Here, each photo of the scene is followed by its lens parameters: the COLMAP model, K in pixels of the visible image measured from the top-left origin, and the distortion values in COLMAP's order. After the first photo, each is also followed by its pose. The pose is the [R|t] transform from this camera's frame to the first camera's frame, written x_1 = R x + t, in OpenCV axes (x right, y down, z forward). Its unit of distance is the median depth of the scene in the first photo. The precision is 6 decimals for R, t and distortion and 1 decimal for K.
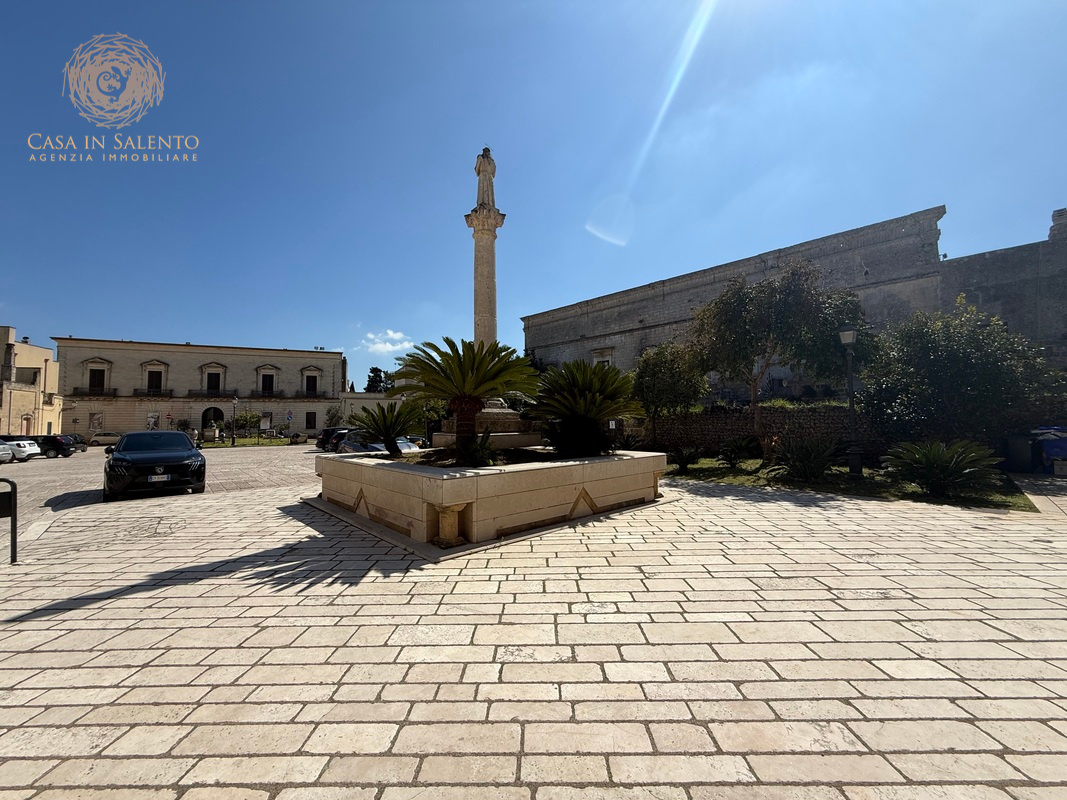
lens RADIAL K [[424.2, 0, 530.3], [0, 424.2, 398.3], [0, 0, 1]] dist [-0.000001, 0.000540]
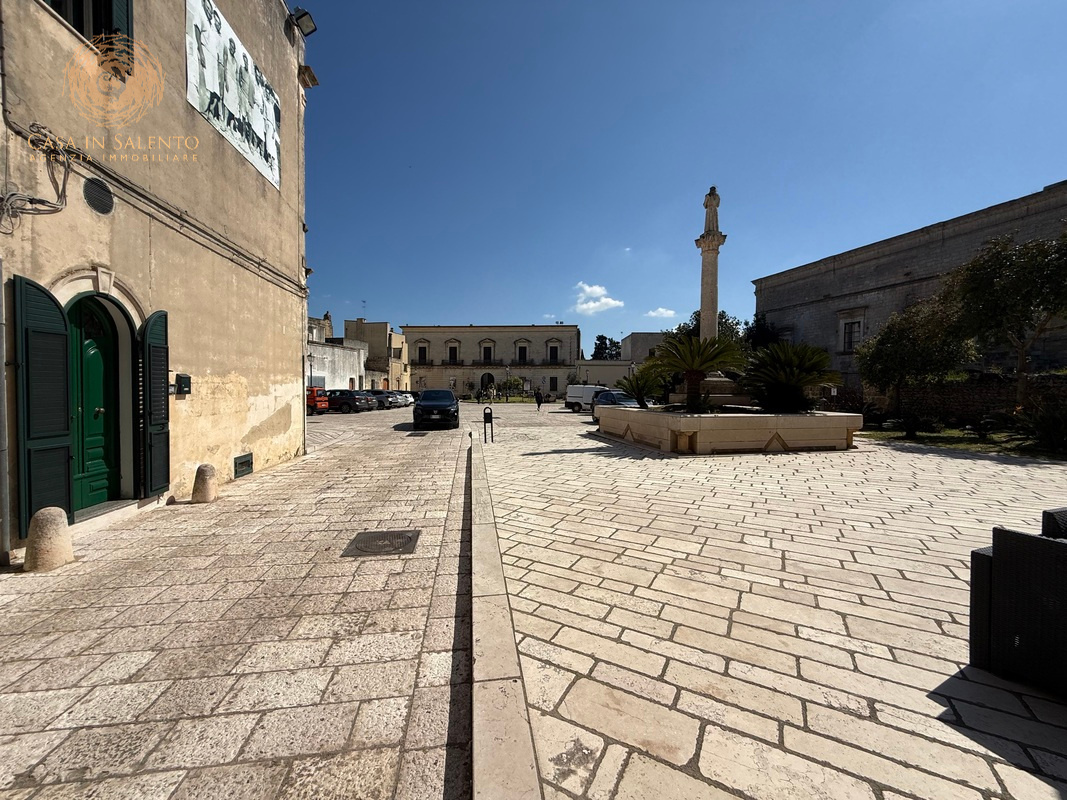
lens RADIAL K [[424.2, 0, 530.3], [0, 424.2, 398.3], [0, 0, 1]] dist [-0.000001, 0.000540]
pose [[0.873506, 0.029579, -0.485913, 0.017461], [0.010721, 0.996741, 0.079947, -0.006880], [0.486695, -0.075044, 0.870343, -0.136500]]
